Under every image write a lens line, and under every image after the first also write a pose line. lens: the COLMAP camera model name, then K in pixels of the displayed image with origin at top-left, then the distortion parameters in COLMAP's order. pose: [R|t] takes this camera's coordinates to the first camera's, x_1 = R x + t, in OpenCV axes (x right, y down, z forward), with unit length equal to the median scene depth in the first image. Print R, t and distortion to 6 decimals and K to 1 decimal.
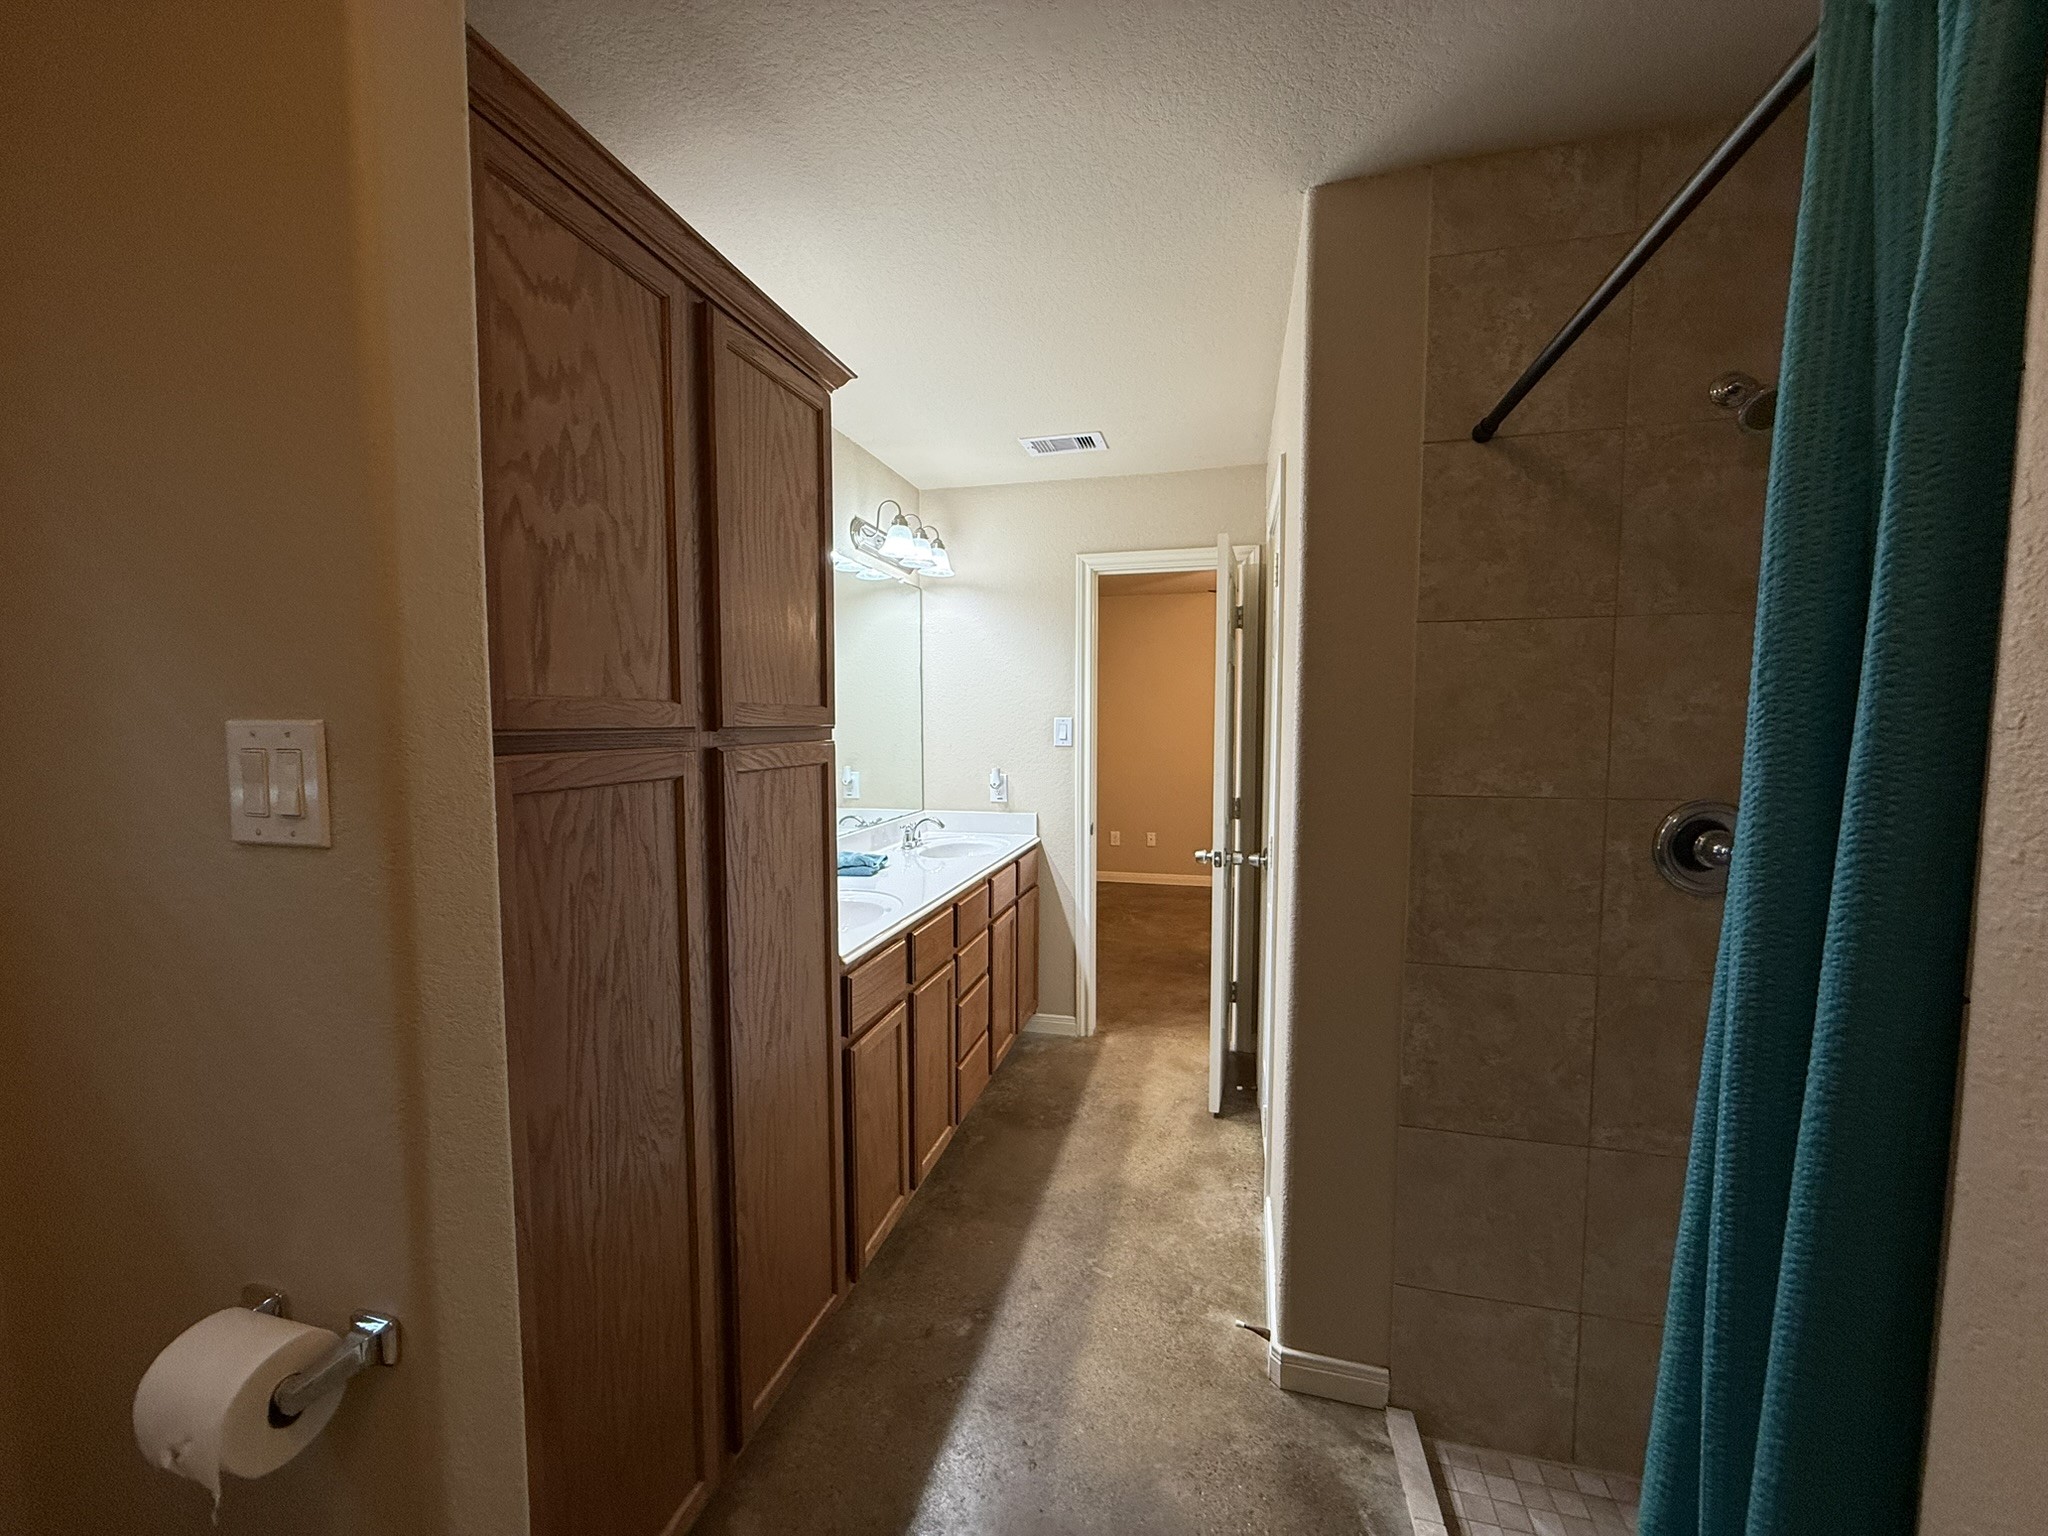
lens RADIAL K [[820.3, 0, 1019.2], [0, 820.3, 773.6], [0, 0, 1]] dist [-0.001919, 0.000699]
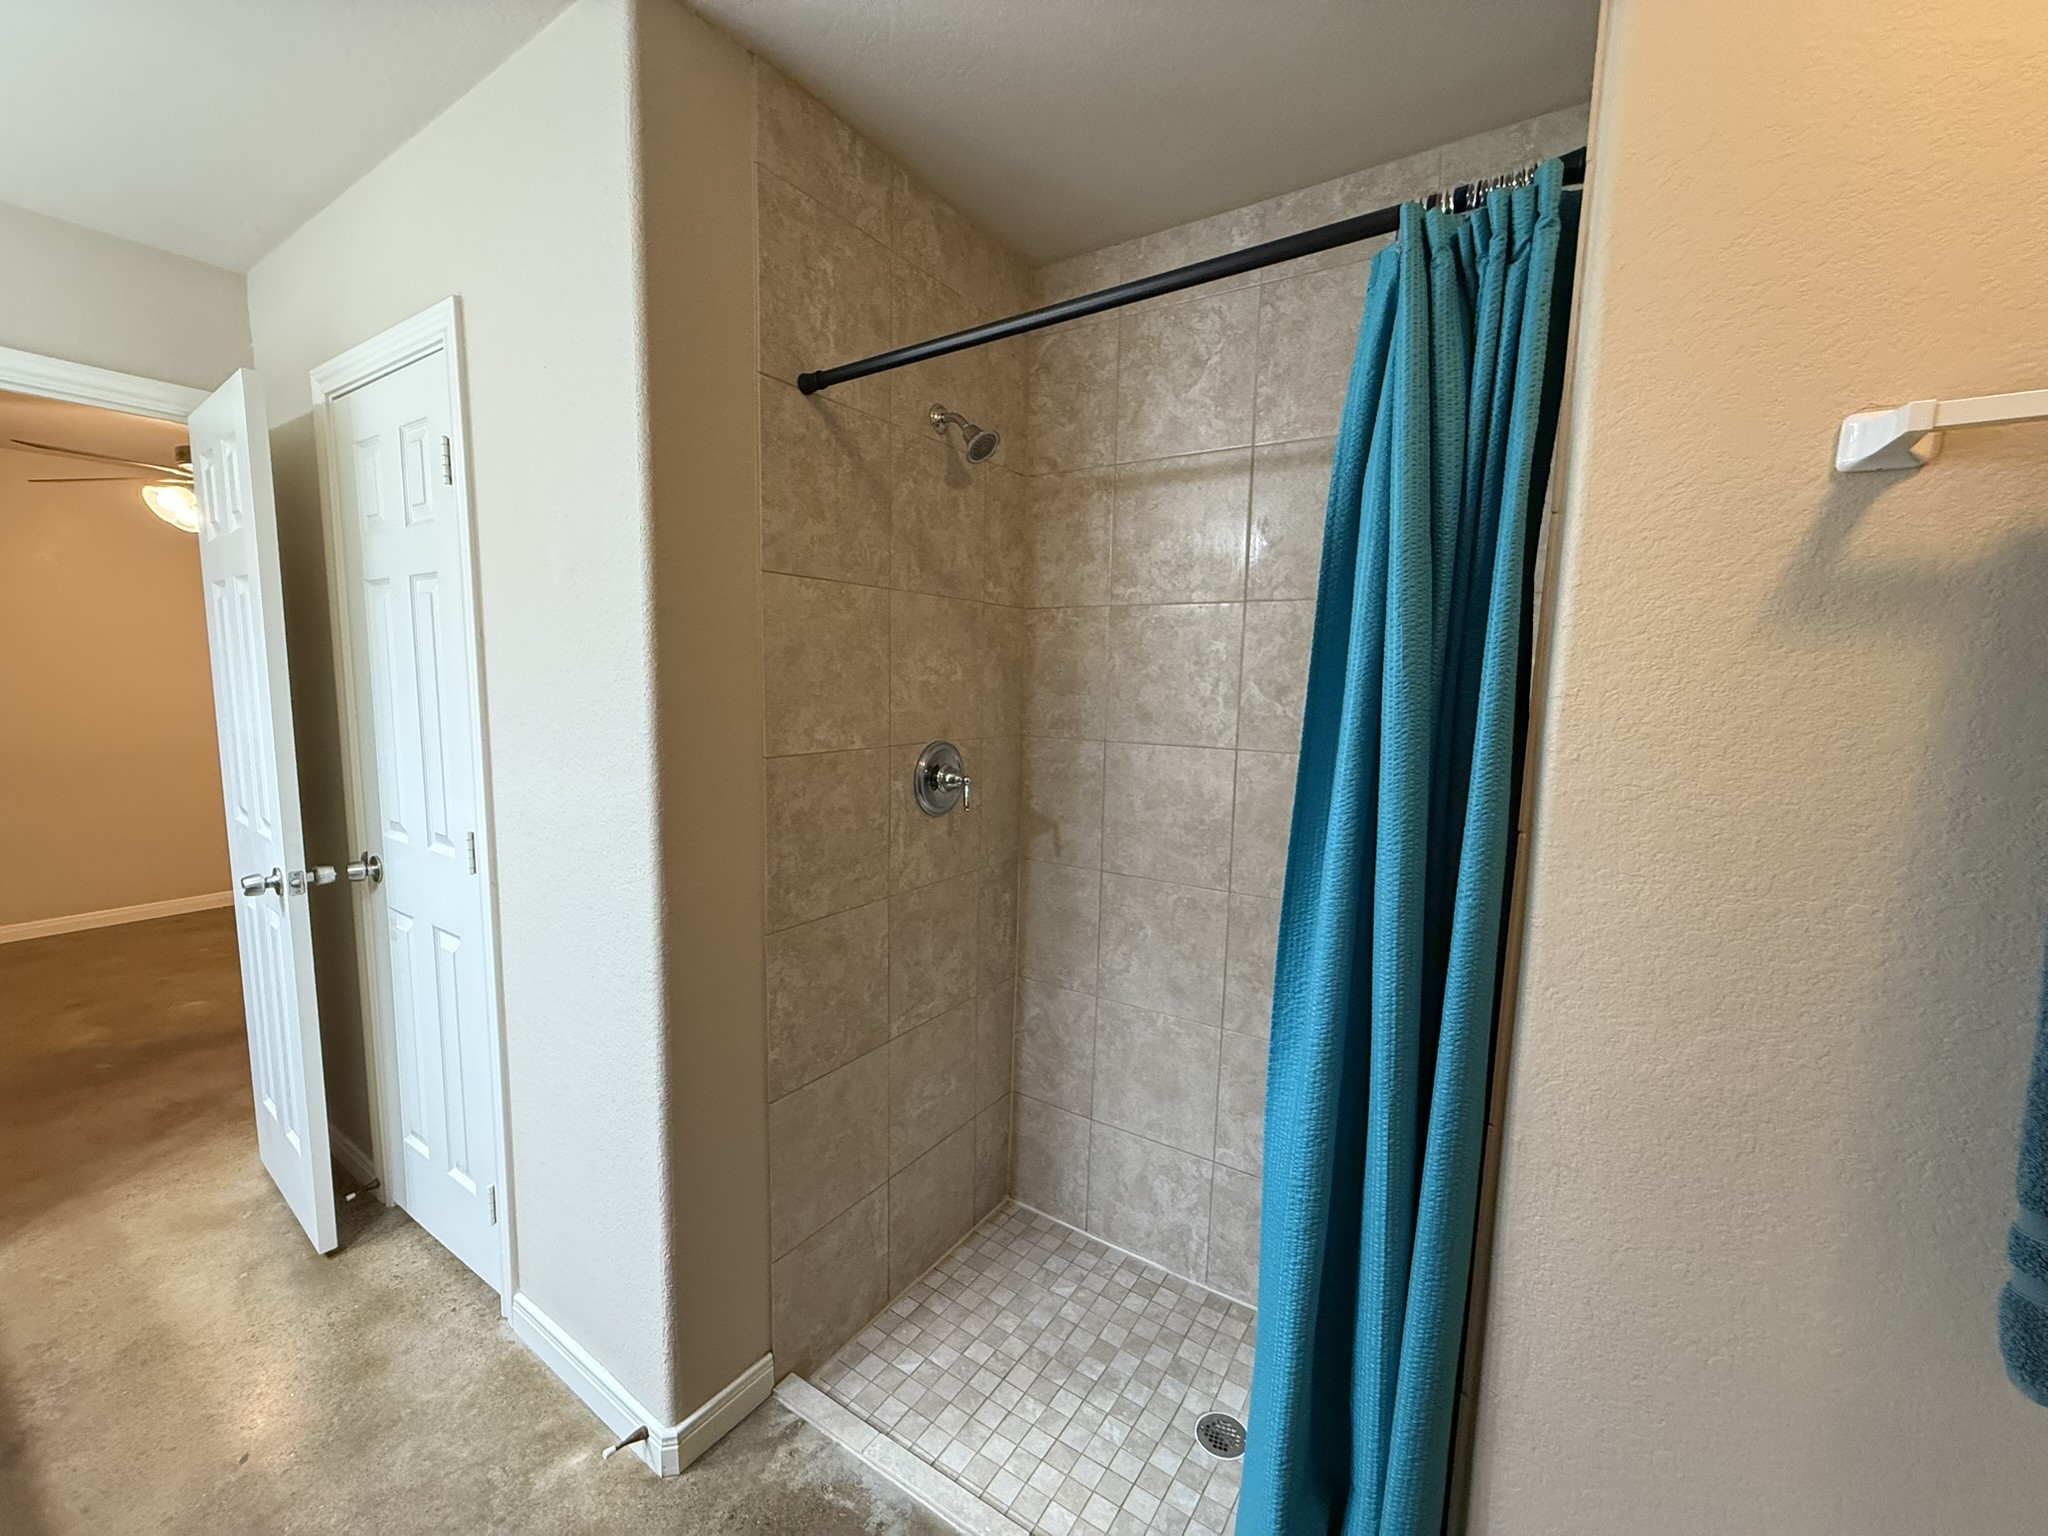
lens RADIAL K [[820.3, 0, 1019.2], [0, 820.3, 773.6], [0, 0, 1]] dist [-0.001919, 0.000699]
pose [[0.327521, -0.104485, 0.939049, -0.307903], [0.046012, 0.994451, 0.094601, -0.031272], [-0.943723, 0.012223, 0.330512, 0.419650]]
